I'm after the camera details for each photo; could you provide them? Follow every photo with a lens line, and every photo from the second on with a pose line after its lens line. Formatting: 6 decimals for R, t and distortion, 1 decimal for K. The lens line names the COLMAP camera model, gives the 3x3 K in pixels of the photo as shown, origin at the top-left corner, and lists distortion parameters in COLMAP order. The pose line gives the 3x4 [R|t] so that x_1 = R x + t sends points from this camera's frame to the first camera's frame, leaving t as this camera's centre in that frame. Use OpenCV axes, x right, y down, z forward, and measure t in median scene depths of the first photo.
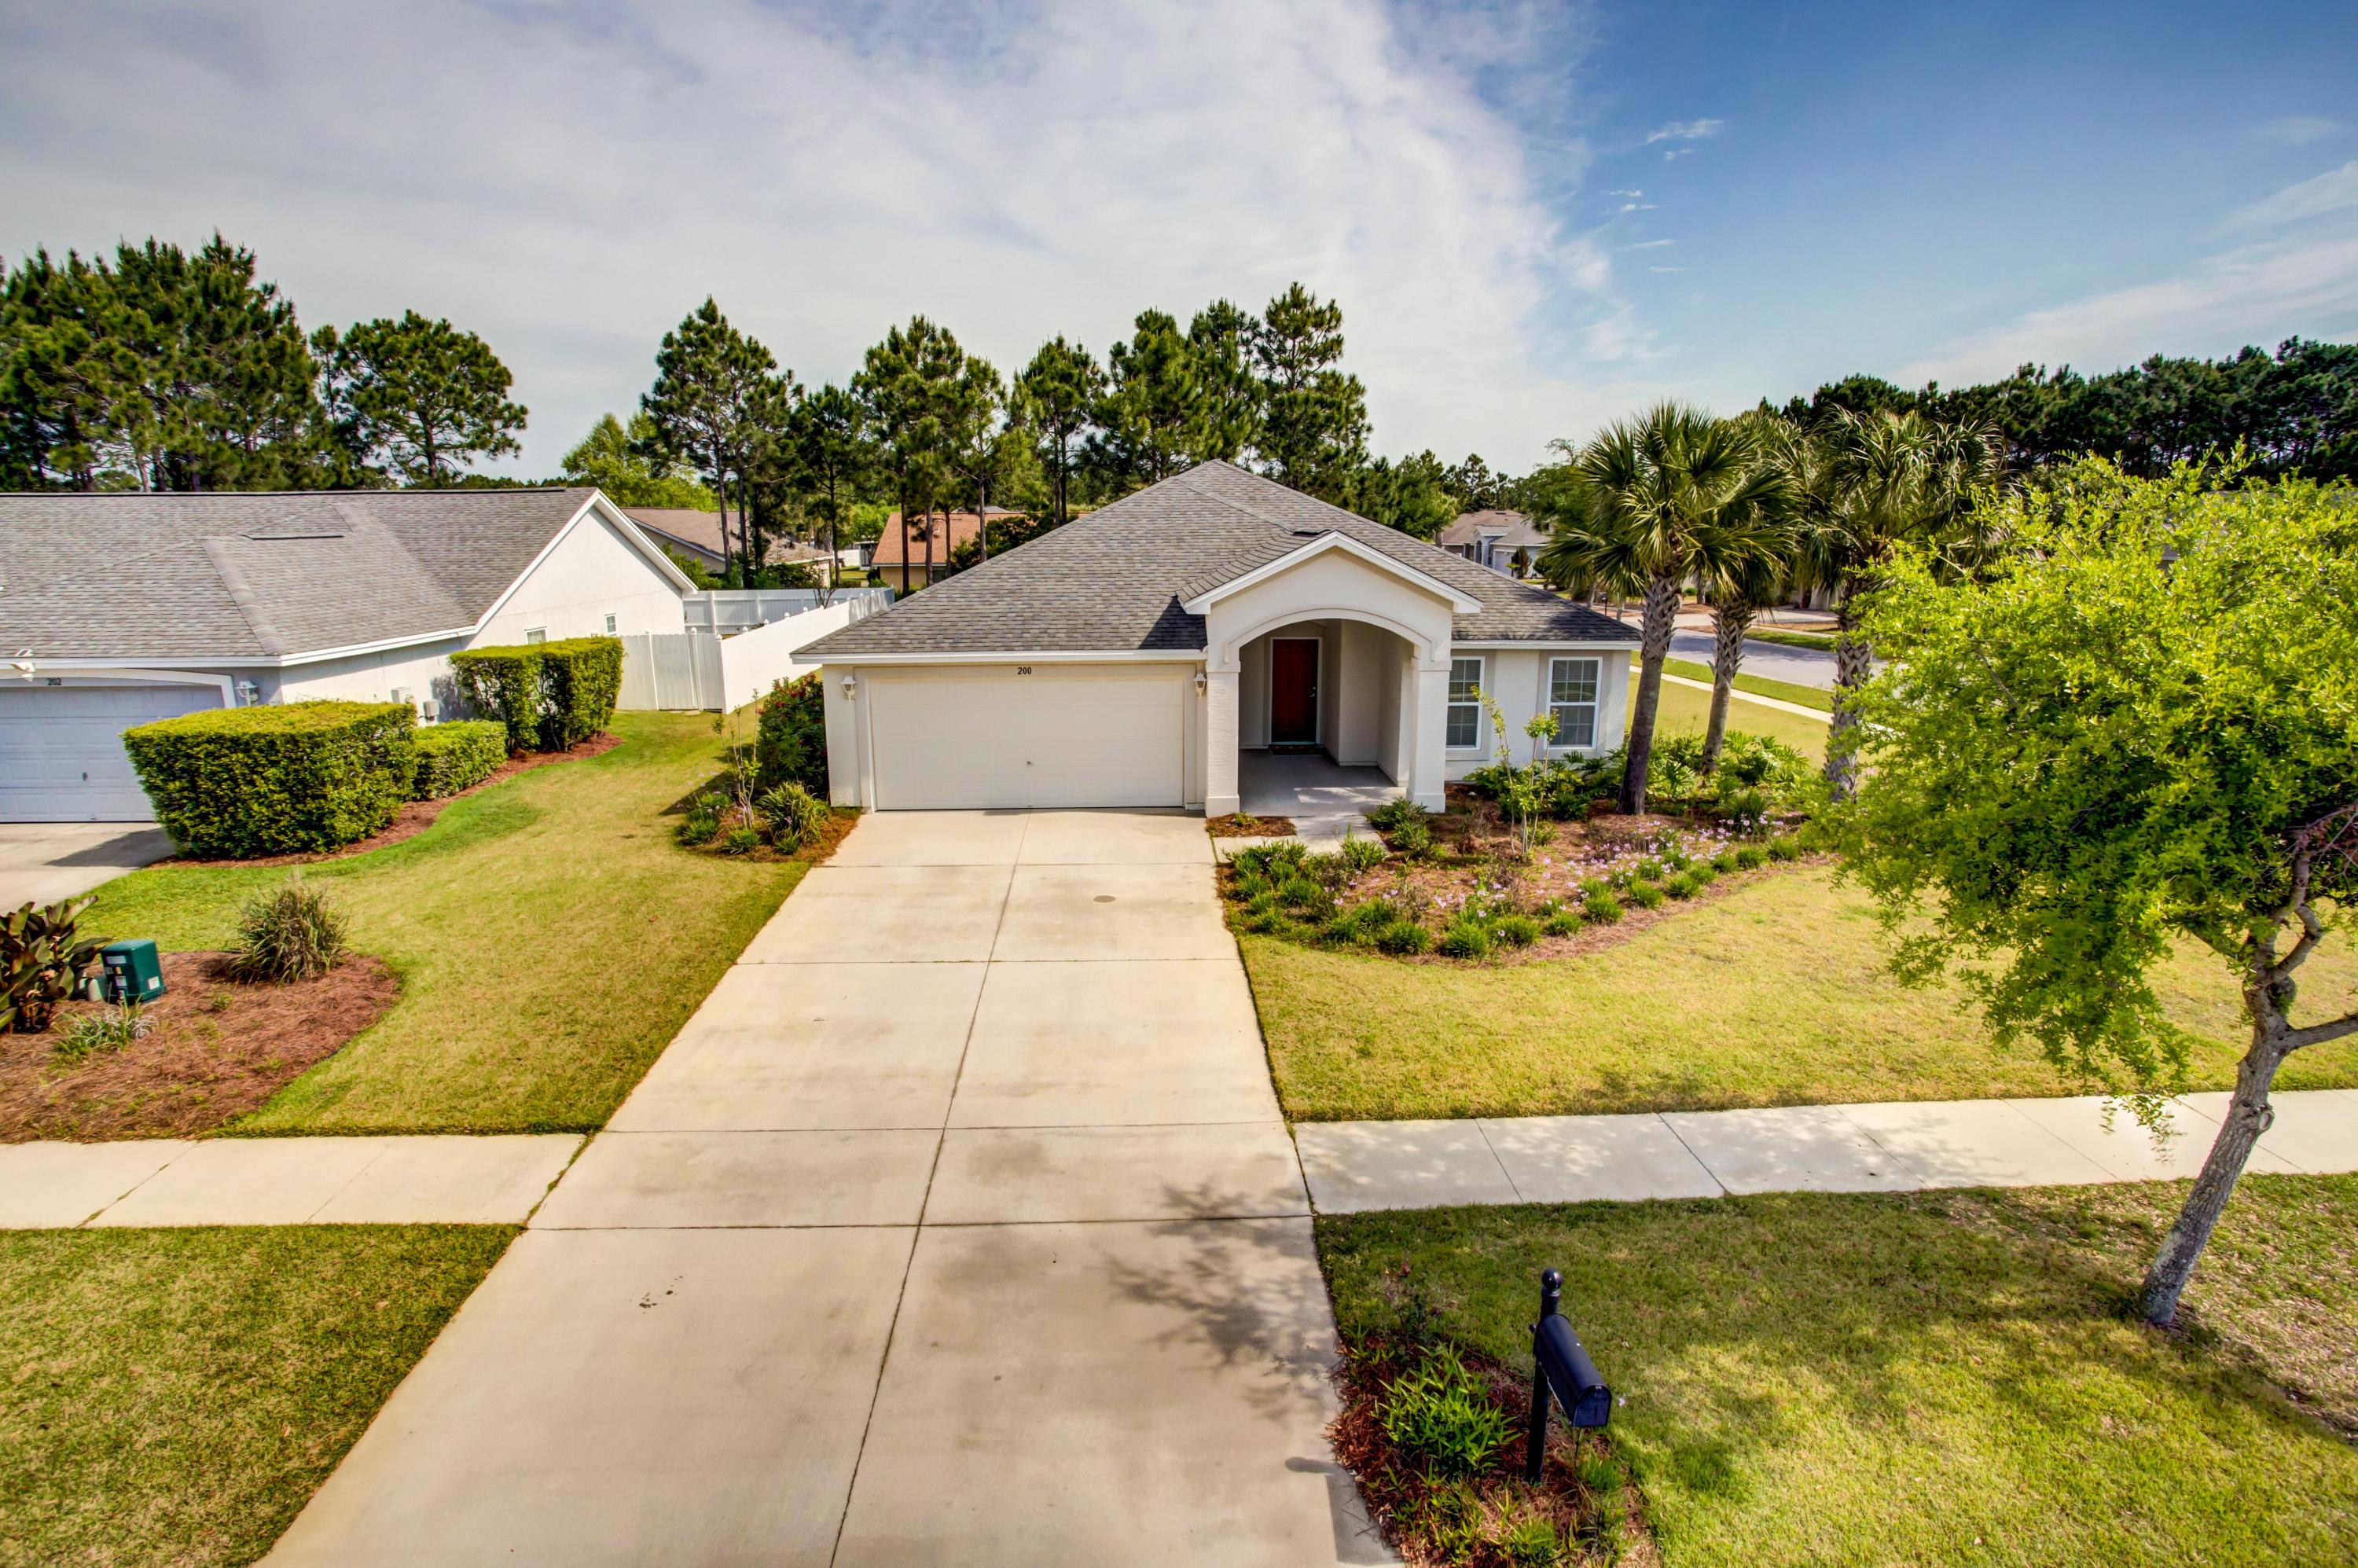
lens RADIAL K [[1152.5, 0, 1188.3], [0, 1152.5, 777.1], [0, 0, 1]] dist [-0.065689, 0.031981]
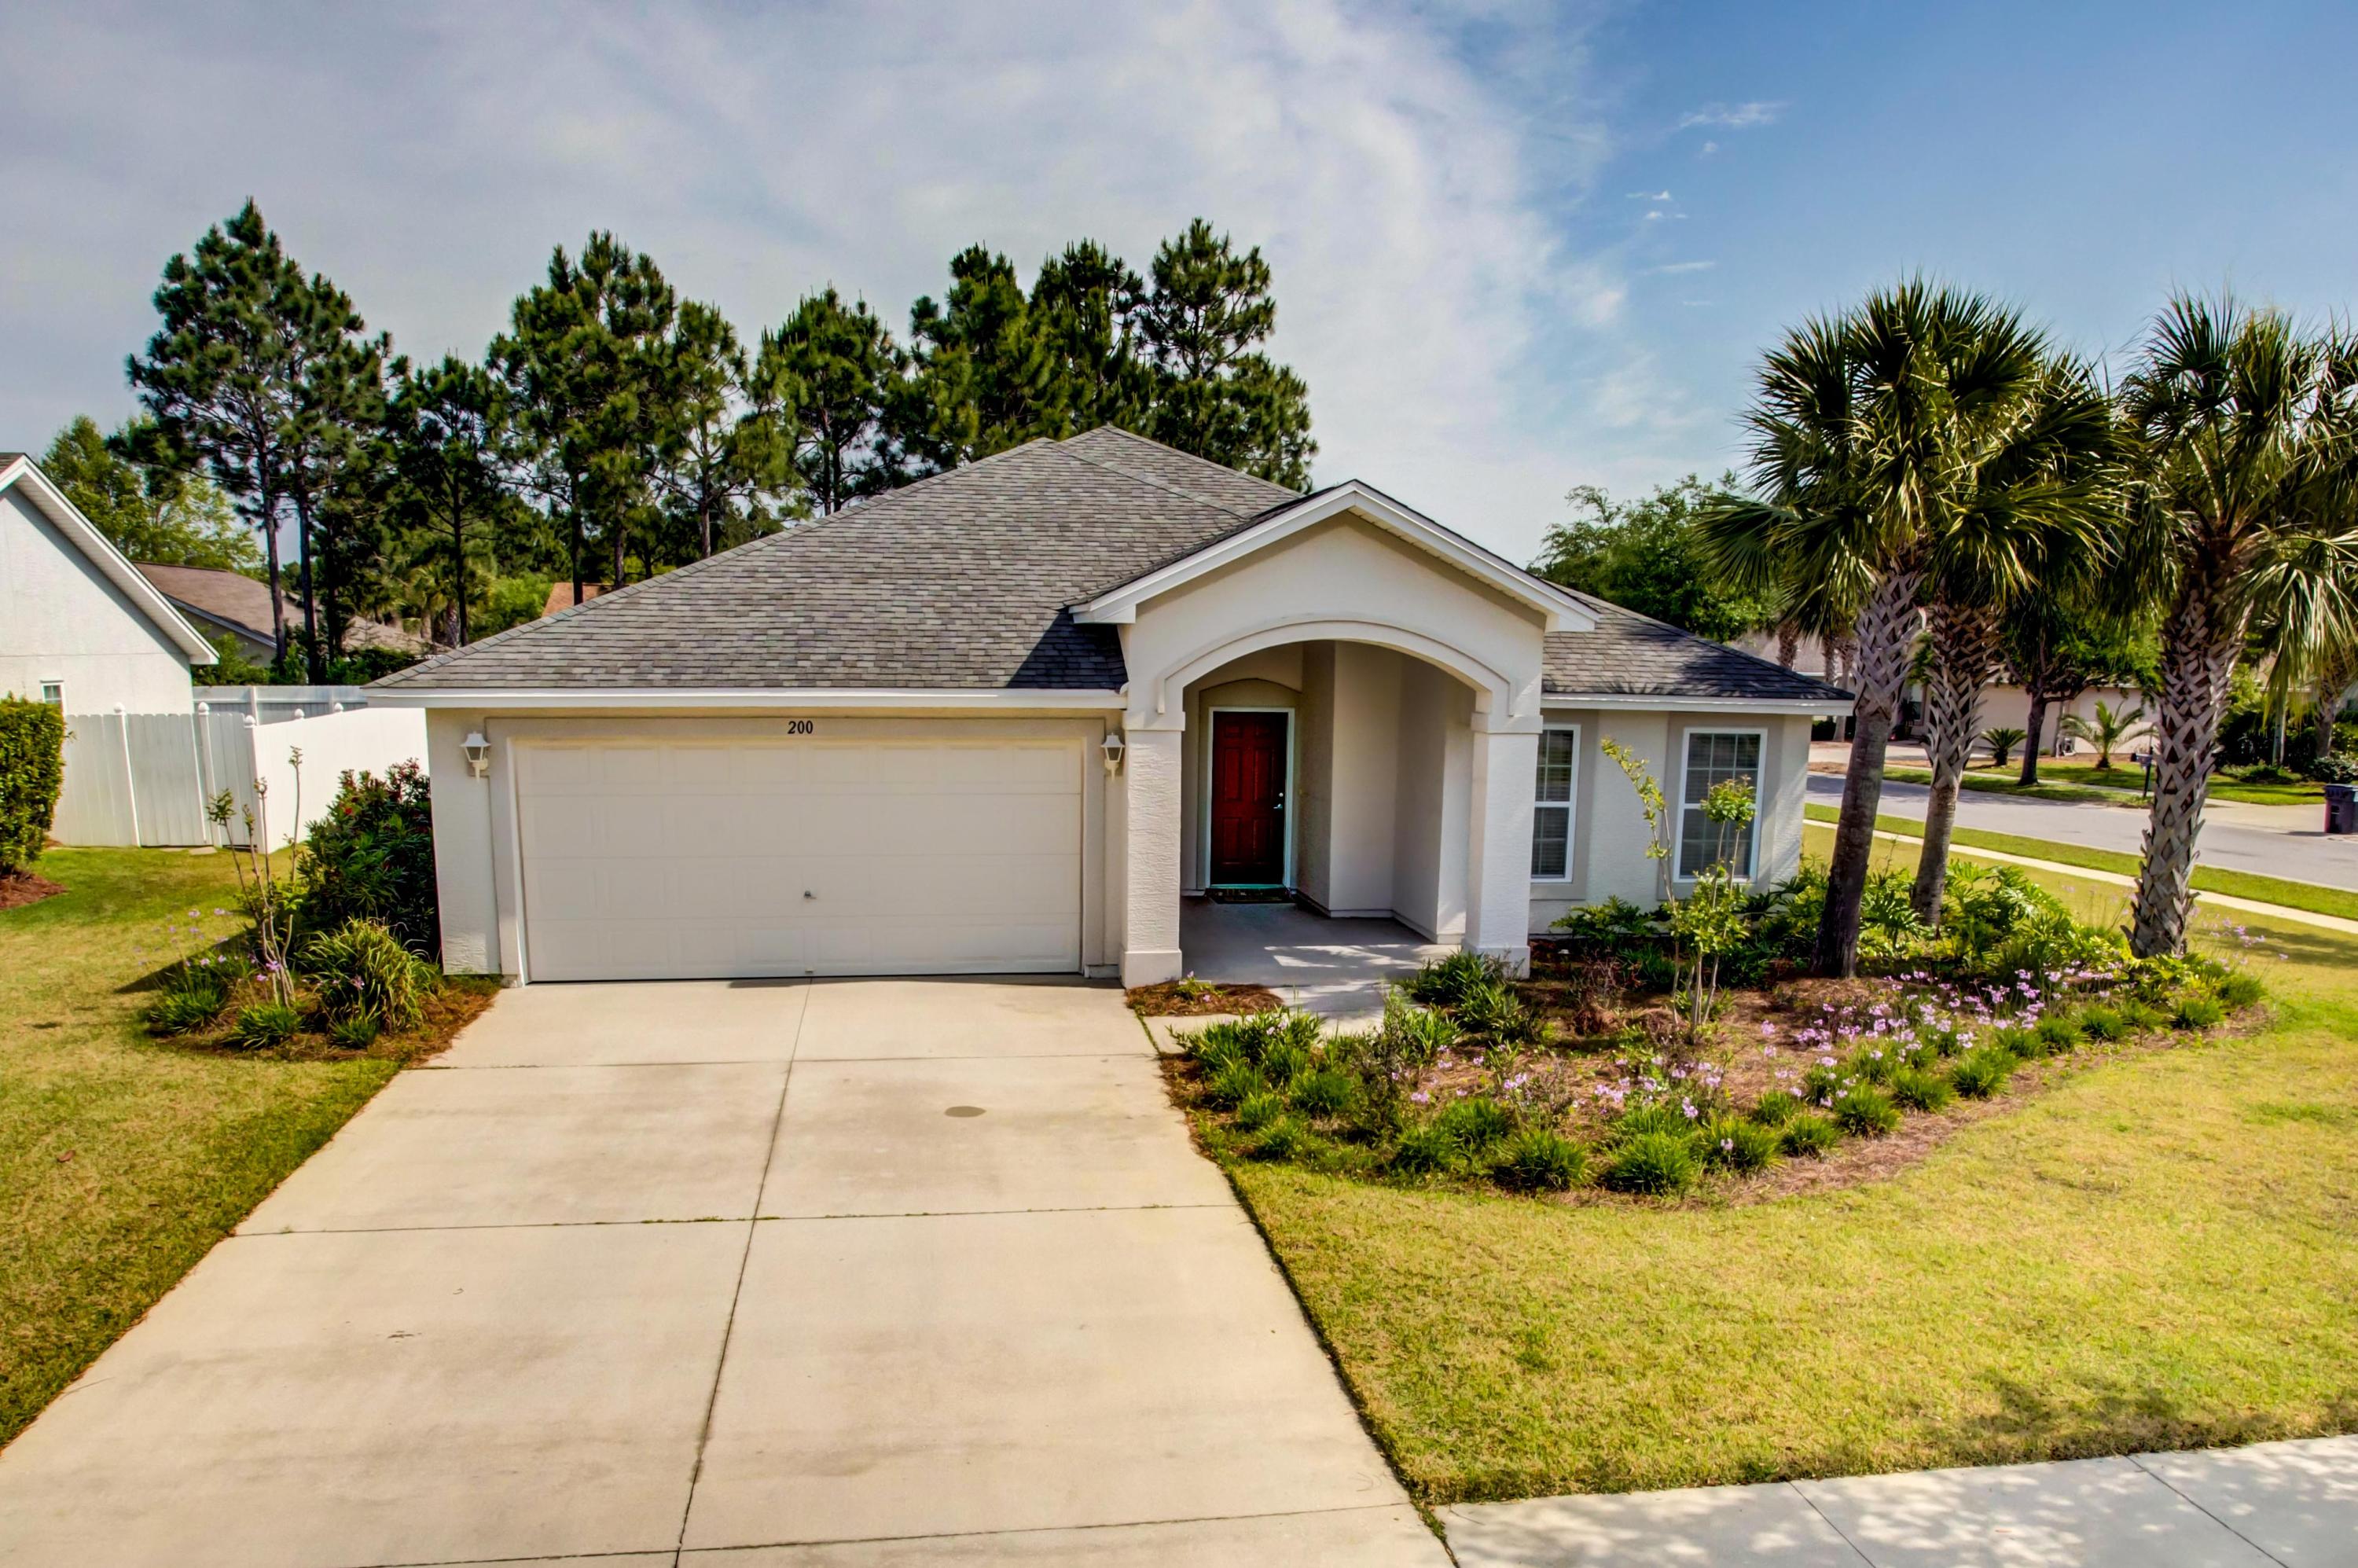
lens RADIAL K [[1706.6, 0, 1184.3], [0, 1706.6, 970.7], [0, 0, 1]] dist [-0.060703, 0.036268]
pose [[0.994733, -0.009770, 0.102037, -0.042035], [0.012848, 0.999481, -0.029546, 0.052834], [-0.101696, 0.030702, 0.994342, 0.161882]]
